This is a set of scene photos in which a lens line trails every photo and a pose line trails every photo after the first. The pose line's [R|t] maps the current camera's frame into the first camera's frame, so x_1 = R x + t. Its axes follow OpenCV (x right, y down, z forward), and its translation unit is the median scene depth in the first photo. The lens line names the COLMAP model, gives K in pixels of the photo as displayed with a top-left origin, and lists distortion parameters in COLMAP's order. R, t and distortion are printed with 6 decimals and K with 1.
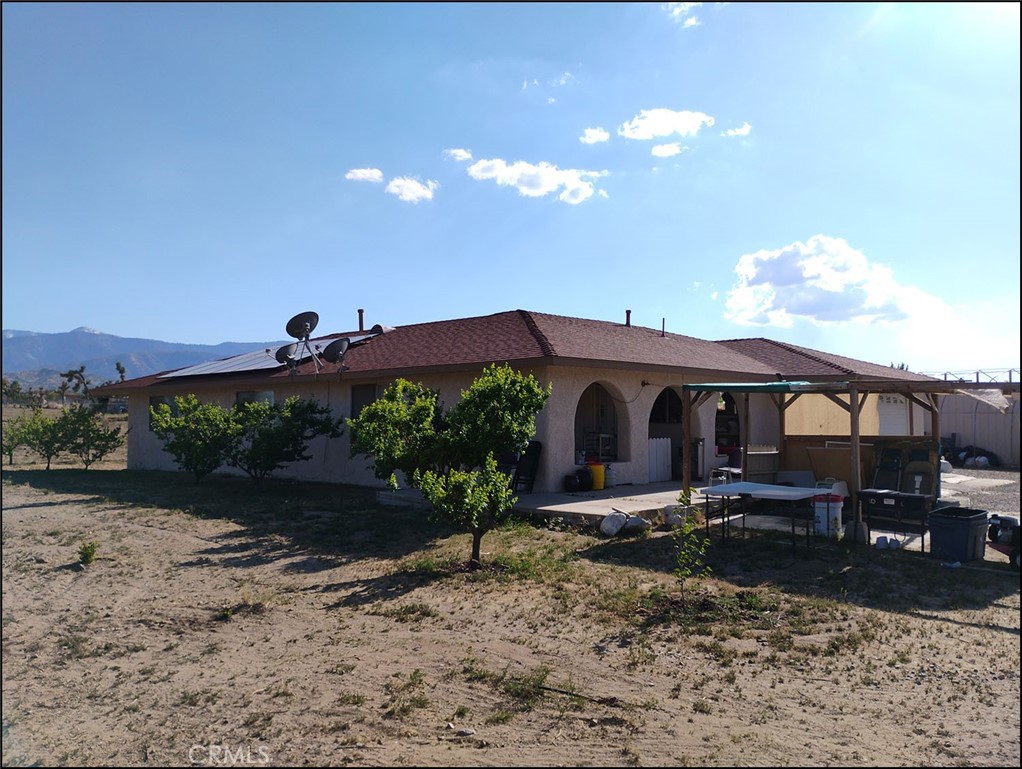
lens RADIAL K [[851.8, 0, 511.9], [0, 851.8, 383.7], [0, 0, 1]] dist [0.035452, -0.050574]
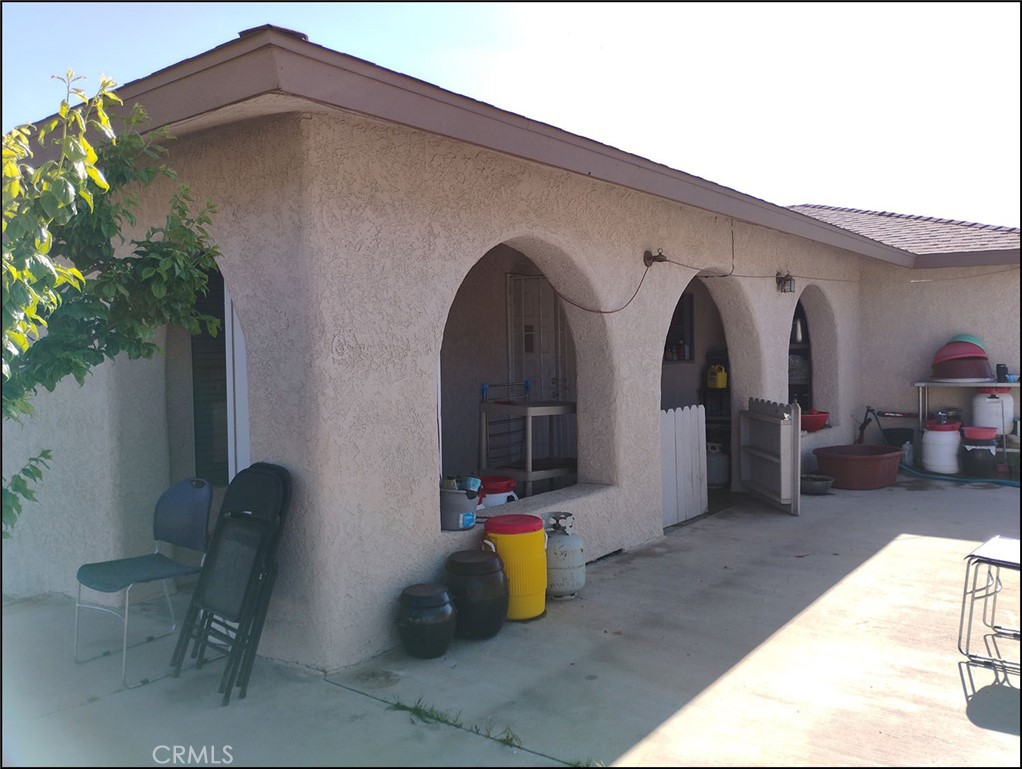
lens RADIAL K [[851.8, 0, 510.9], [0, 851.8, 383.4], [0, 0, 1]] dist [0.035452, -0.050574]
pose [[0.995449, -0.022173, 0.092683, 0.065696], [0.014640, 0.996592, 0.081183, 0.022111], [-0.094167, -0.079457, 0.992381, 0.664599]]
